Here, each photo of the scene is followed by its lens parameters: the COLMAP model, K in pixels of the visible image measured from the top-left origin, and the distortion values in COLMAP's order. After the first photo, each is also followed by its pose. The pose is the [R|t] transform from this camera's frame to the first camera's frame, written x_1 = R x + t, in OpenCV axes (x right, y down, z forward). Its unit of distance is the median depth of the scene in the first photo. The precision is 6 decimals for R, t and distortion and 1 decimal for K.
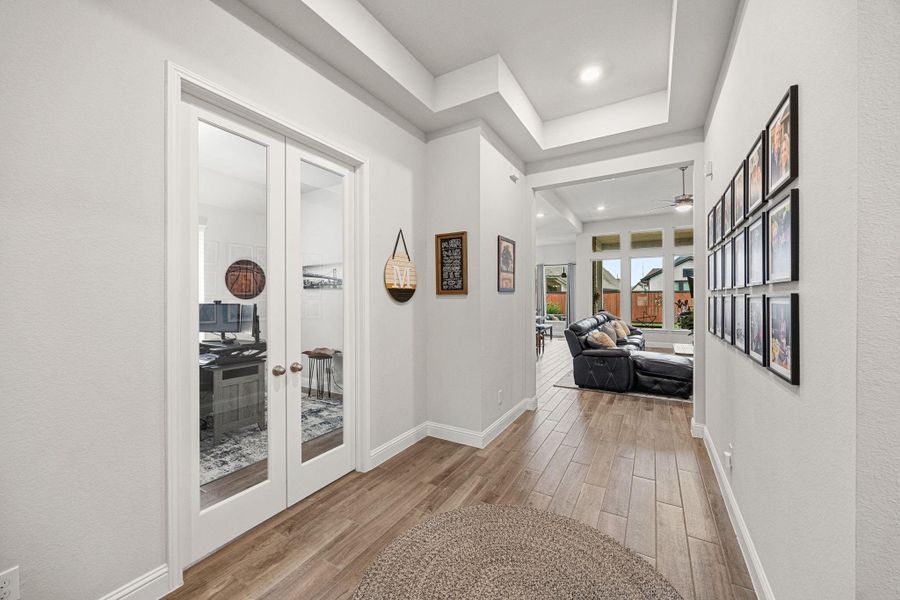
lens RADIAL K [[344.5, 0, 448.1], [0, 344.5, 298.5], [0, 0, 1]] dist [-0.000869, -0.000158]
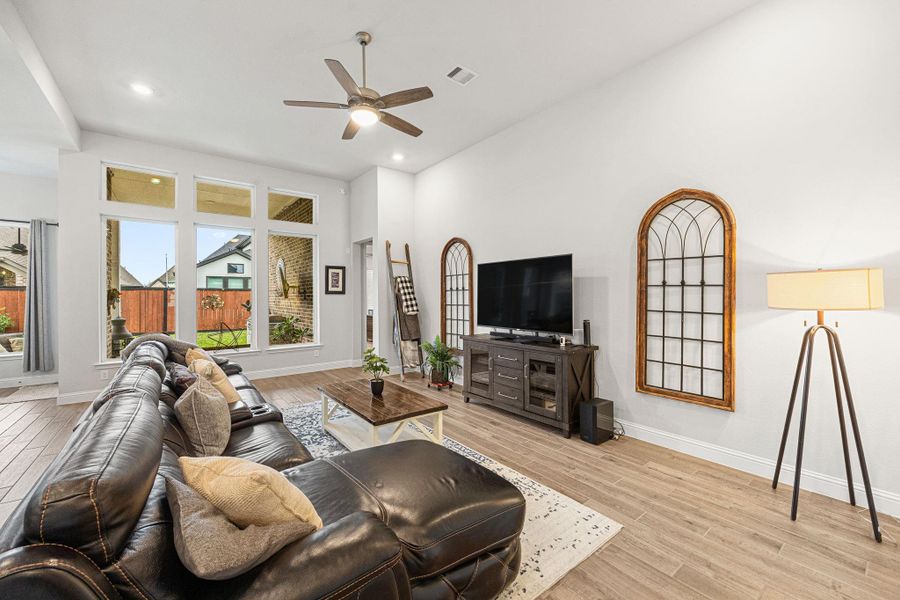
lens RADIAL K [[356.0, 0, 445.0], [0, 356.0, 293.8], [0, 0, 1]] dist [-0.001401, -0.000126]
pose [[0.369362, 0.006129, 0.929265, 0.140500], [0.003104, 0.999965, -0.007829, -0.003172], [-0.929280, 0.005776, 0.369330, 0.394020]]
